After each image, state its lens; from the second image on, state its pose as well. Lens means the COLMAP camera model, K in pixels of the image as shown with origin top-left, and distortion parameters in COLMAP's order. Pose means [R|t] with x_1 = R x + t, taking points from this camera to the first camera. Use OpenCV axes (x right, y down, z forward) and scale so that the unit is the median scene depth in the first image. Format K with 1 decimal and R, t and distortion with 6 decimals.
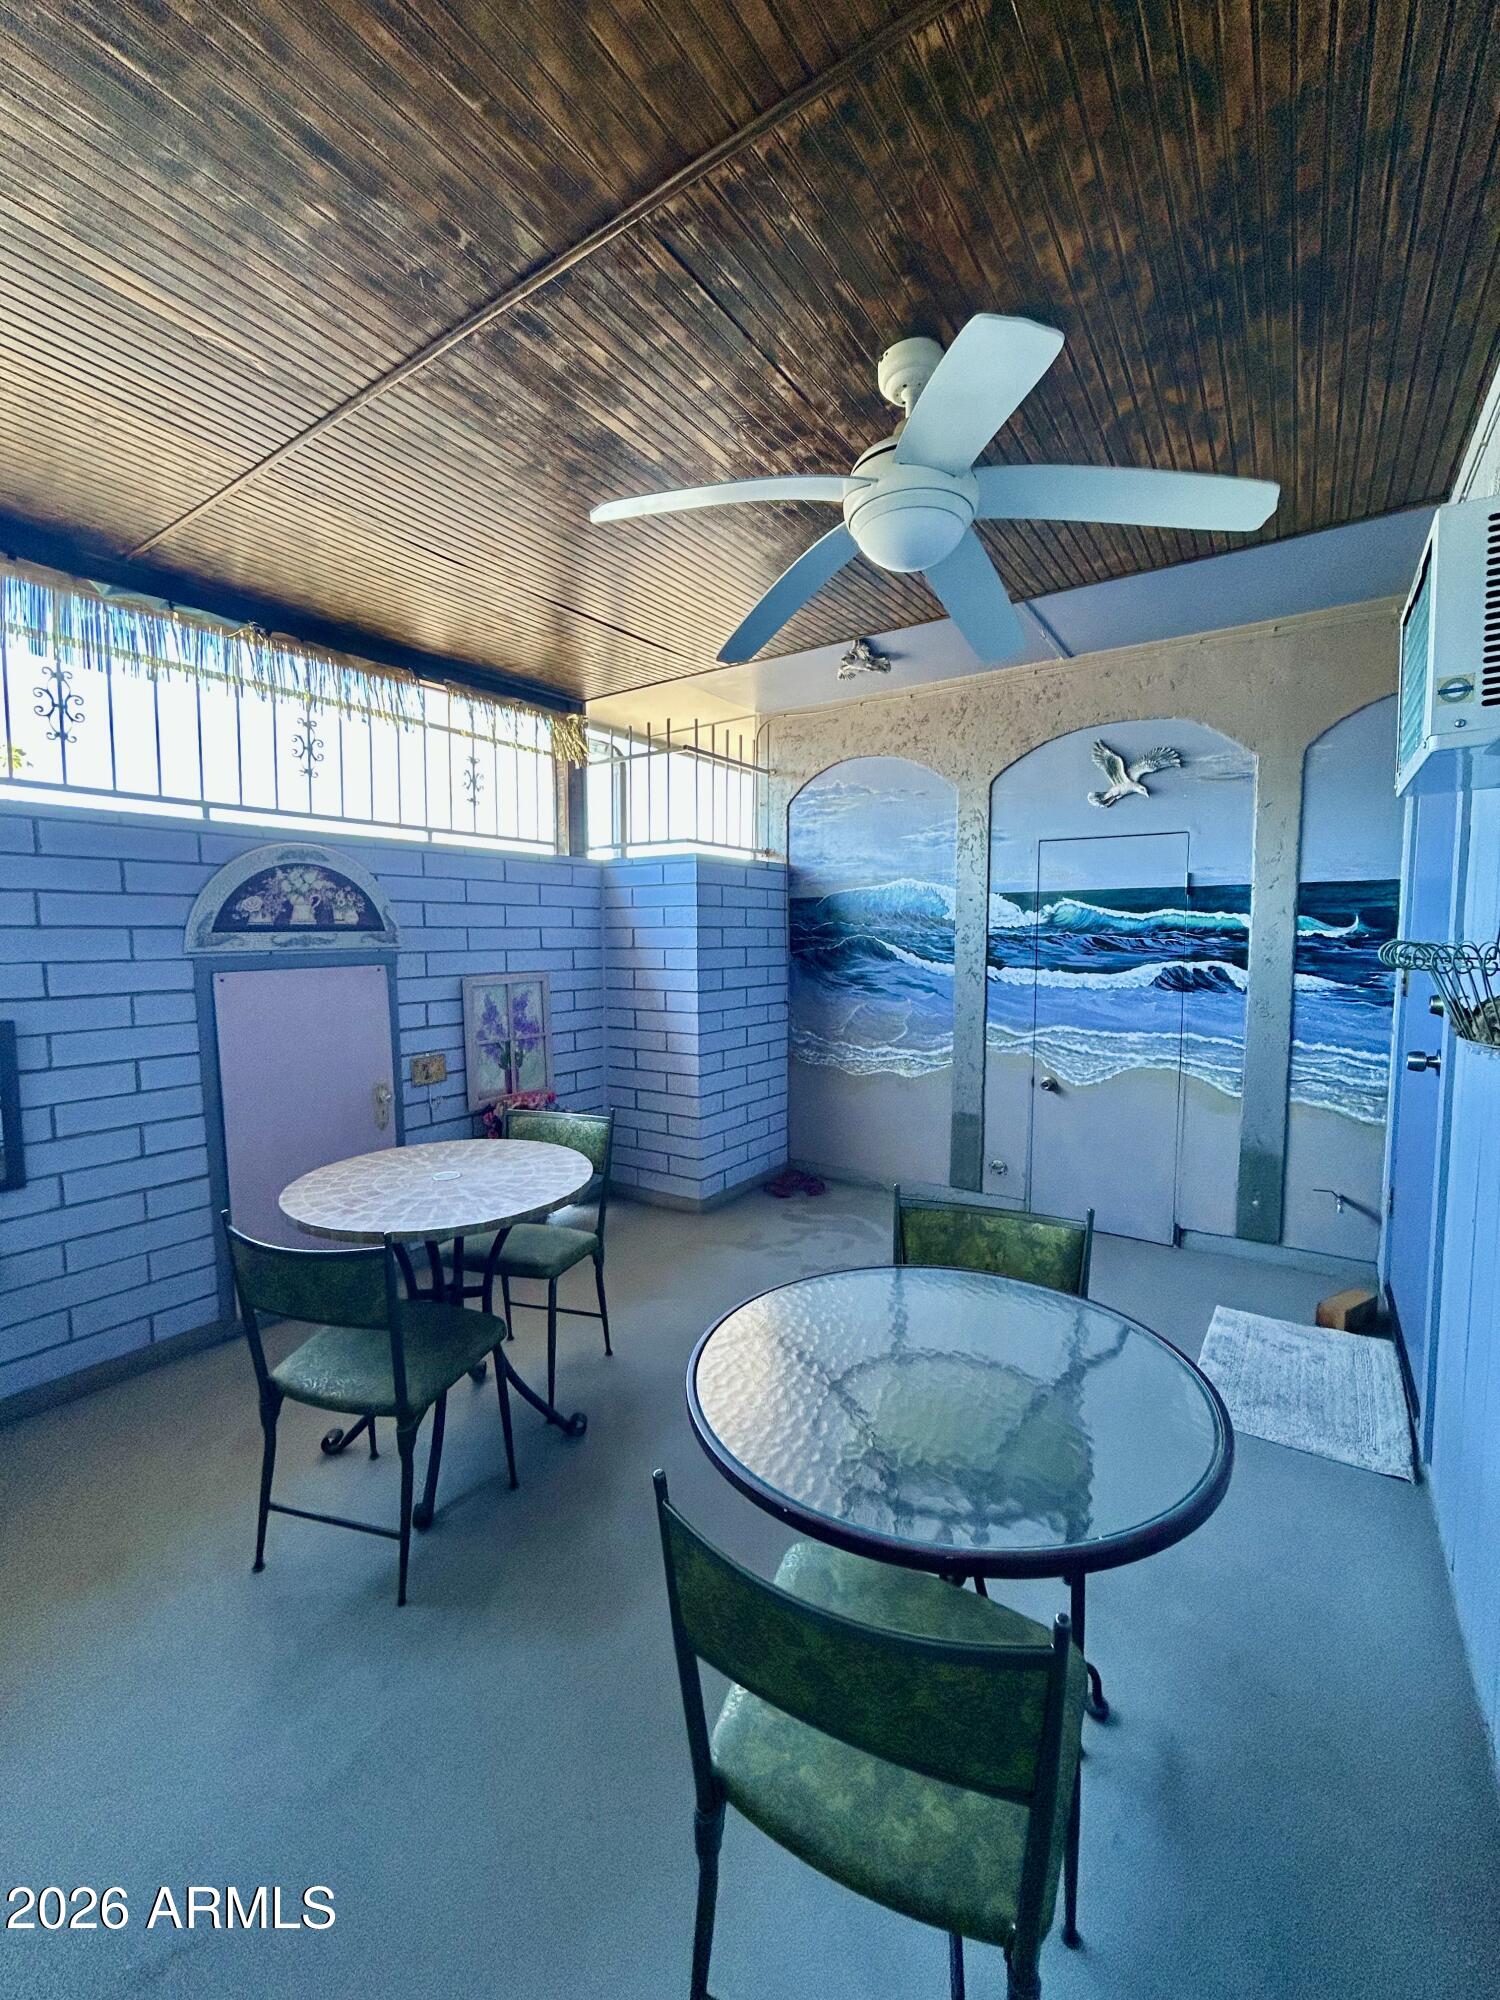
lens RADIAL K [[803.1, 0, 751.0], [0, 803.1, 994.8], [0, 0, 1]] dist [0.000131, 0.000050]
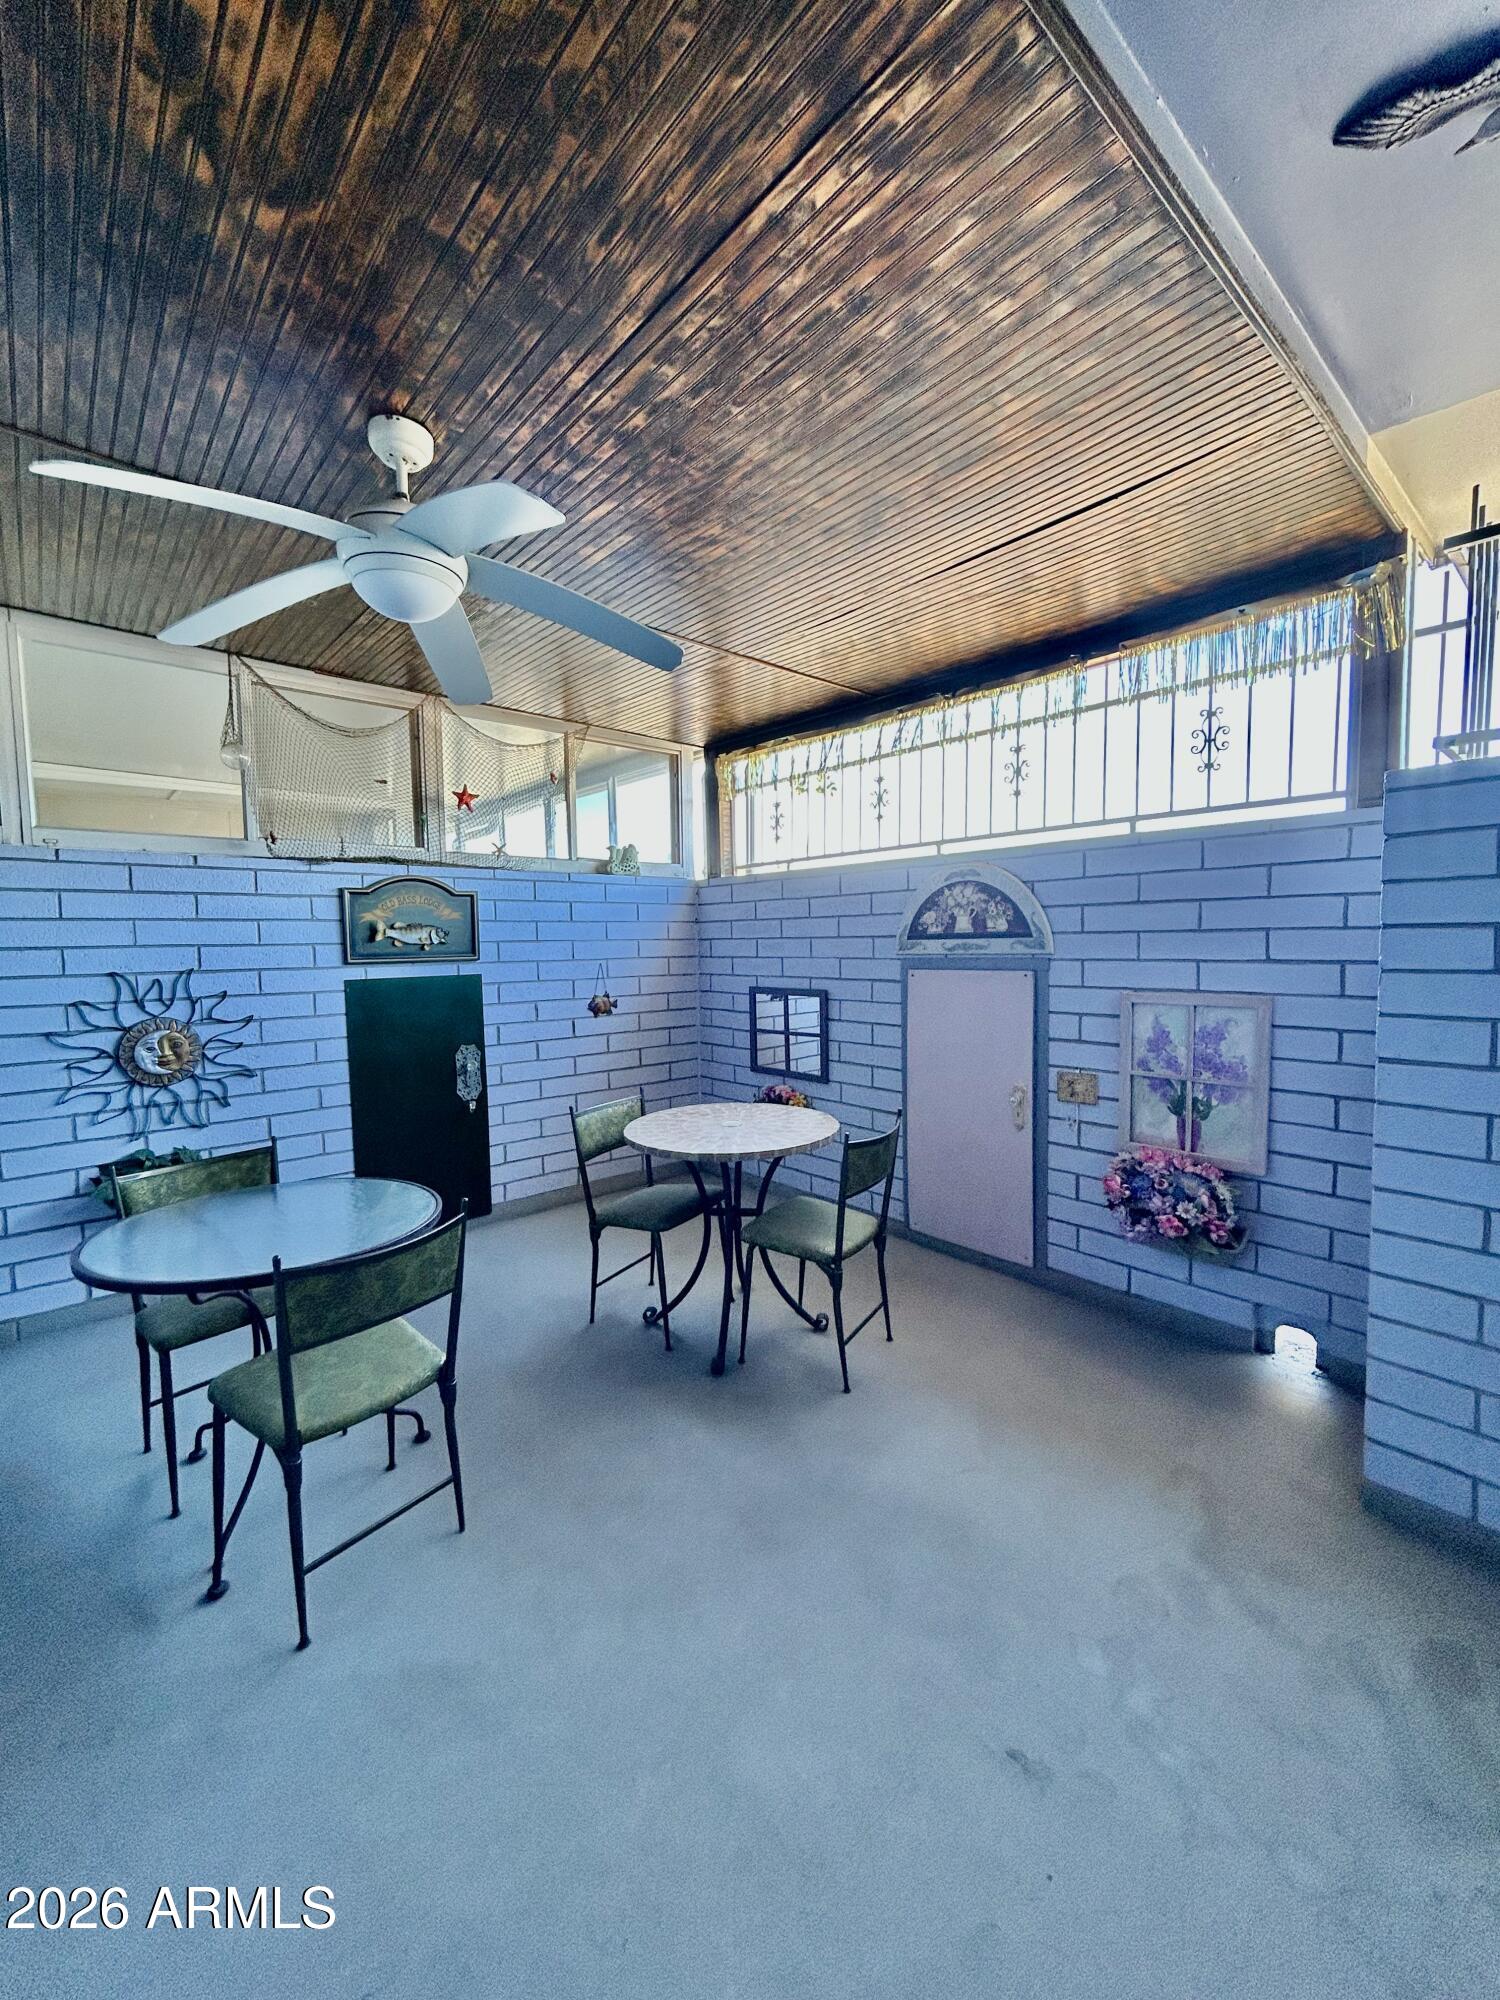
lens RADIAL K [[803.1, 0, 753.1], [0, 803.1, 995.0], [0, 0, 1]] dist [0.000131, 0.000050]
pose [[-0.248902, 0.069537, -0.966029, 0.606910], [-0.063703, 0.994084, 0.087970, -0.073726], [0.966432, 0.083435, -0.243000, 0.911080]]
